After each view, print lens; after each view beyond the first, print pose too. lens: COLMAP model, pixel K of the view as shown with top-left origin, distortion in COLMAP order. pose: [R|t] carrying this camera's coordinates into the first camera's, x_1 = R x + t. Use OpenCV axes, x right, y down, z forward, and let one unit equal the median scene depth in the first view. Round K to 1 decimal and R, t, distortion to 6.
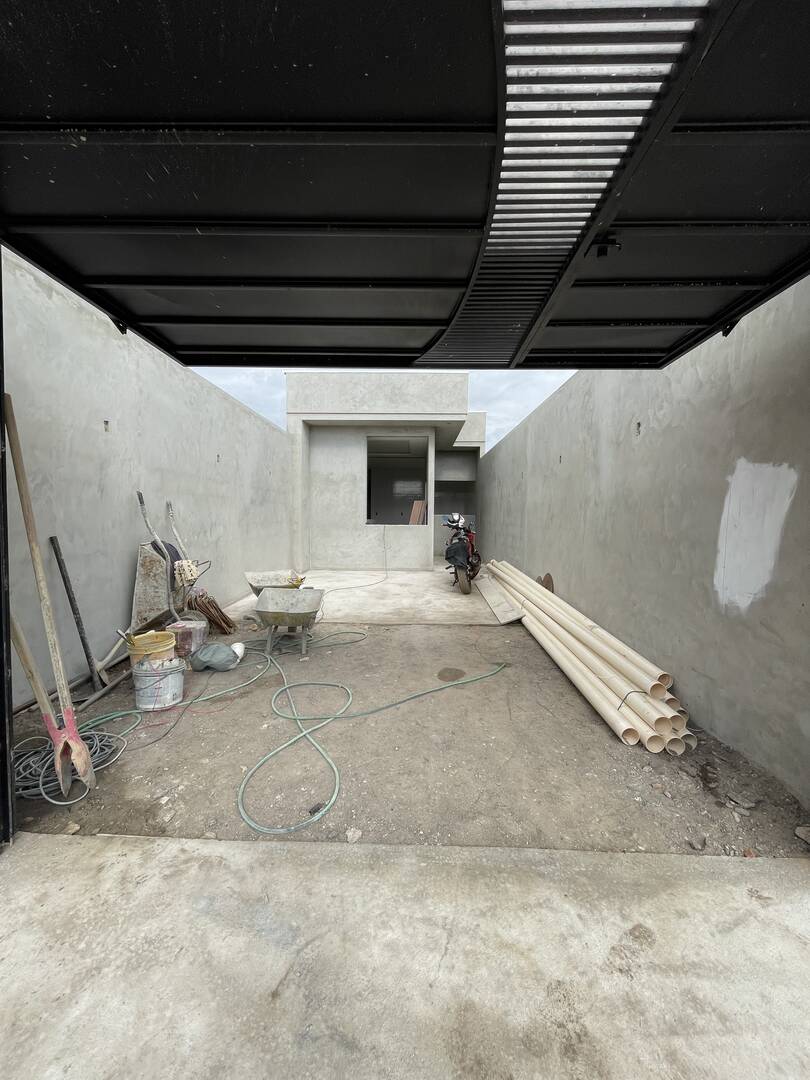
lens RADIAL K [[438.0, 0, 408.9], [0, 438.0, 536.9], [0, 0, 1]] dist [-0.001438, -0.000817]
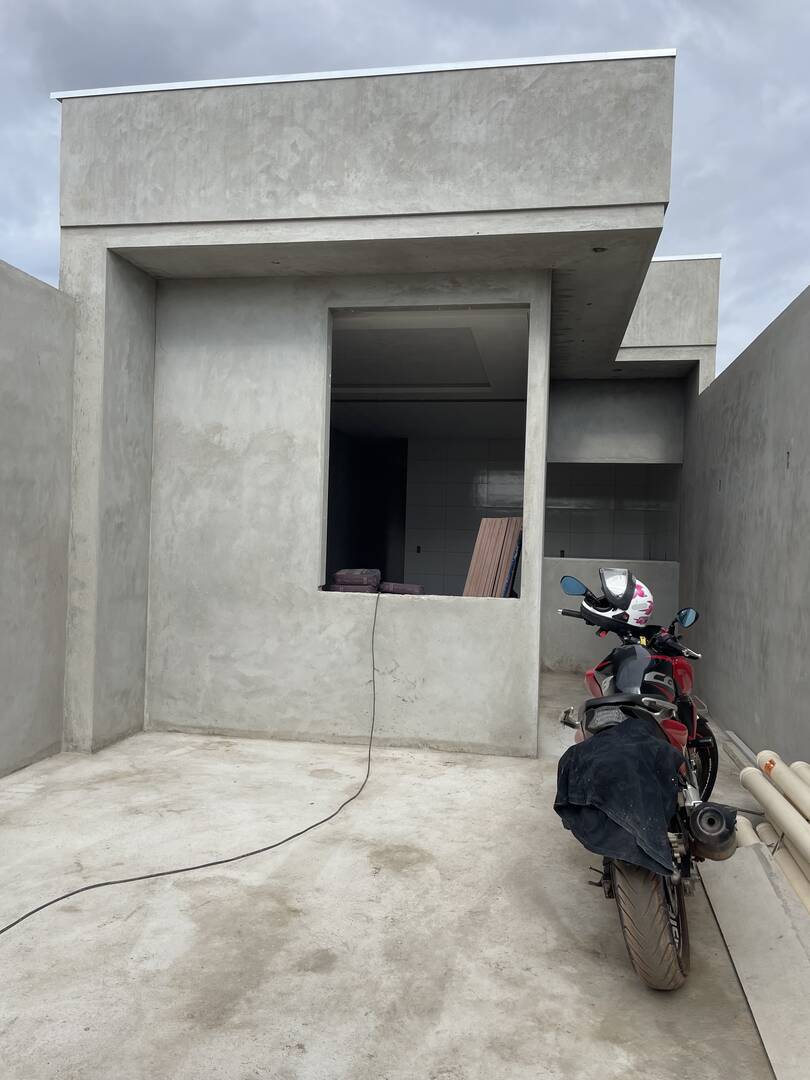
lens RADIAL K [[817.2, 0, 402.8], [0, 817.2, 541.9], [0, 0, 1]] dist [0.083271, -0.084603]
pose [[0.987751, 0.020444, -0.154696, 0.049878], [-0.029391, 0.998011, -0.055771, -0.033126], [0.153248, 0.059635, 0.986387, 0.436738]]
